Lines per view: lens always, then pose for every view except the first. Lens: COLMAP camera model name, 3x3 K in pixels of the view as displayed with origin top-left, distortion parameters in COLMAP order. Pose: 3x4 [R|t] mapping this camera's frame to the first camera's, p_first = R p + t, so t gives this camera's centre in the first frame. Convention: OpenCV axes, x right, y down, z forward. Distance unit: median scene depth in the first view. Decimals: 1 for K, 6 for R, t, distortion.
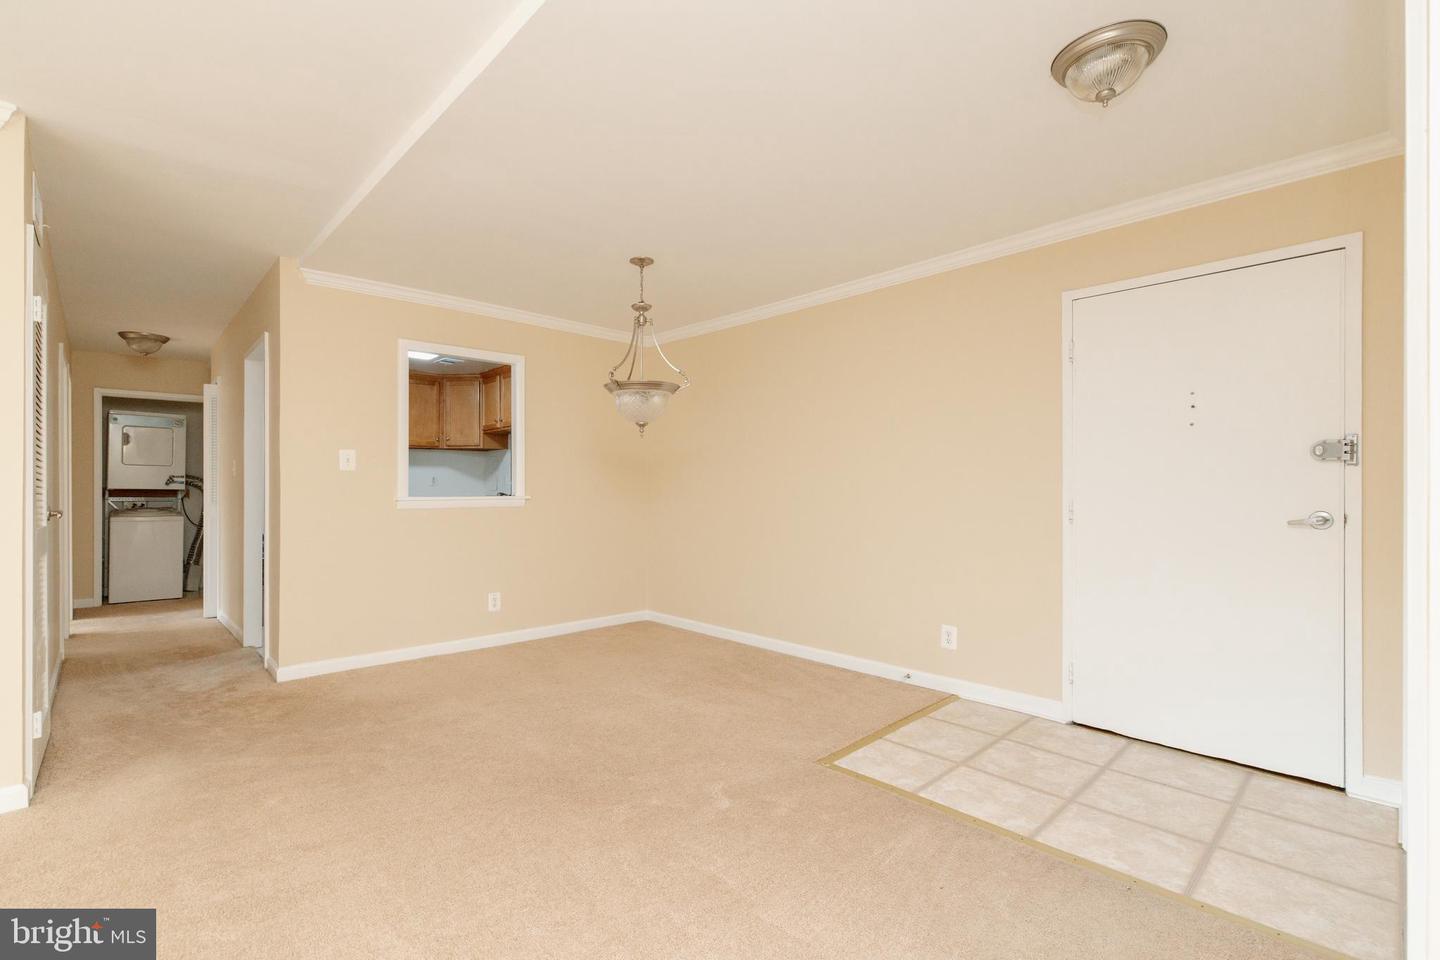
lens RADIAL K [[642.4, 0, 677.8], [0, 642.4, 484.9], [0, 0, 1]] dist [0.004090, -0.000661]
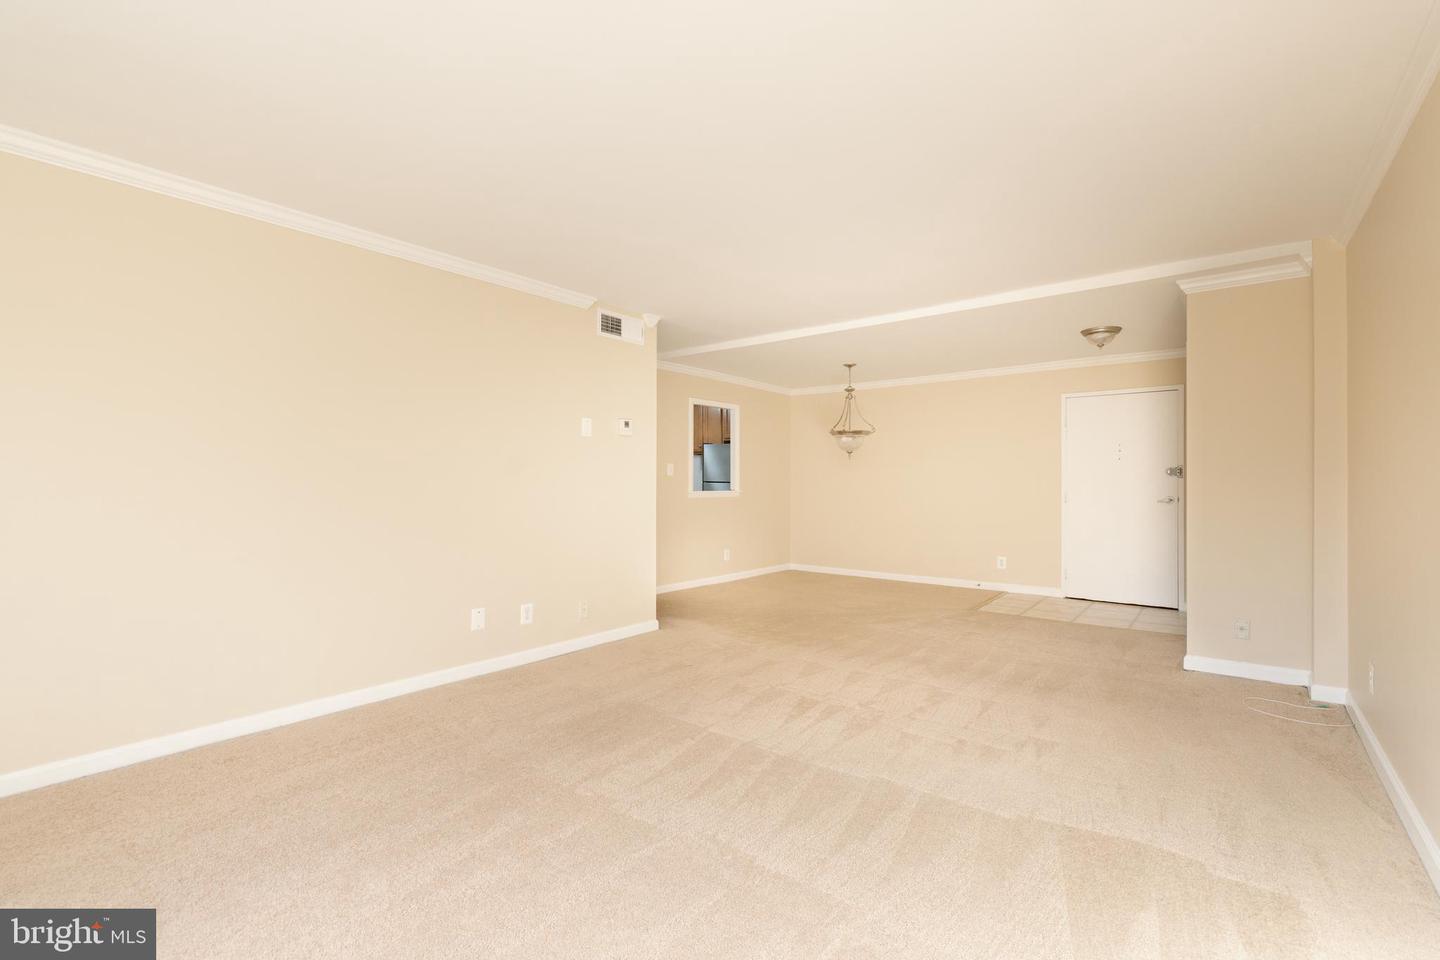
lens RADIAL K [[642.4, 0, 689.0], [0, 642.4, 480.0], [0, 0, 1]] dist [0.004090, -0.000661]
pose [[0.990022, 0.001173, 0.140906, -0.794937], [-0.001204, 0.999999, 0.000128, -0.013592], [-0.140906, -0.000296, 0.990023, -0.800867]]
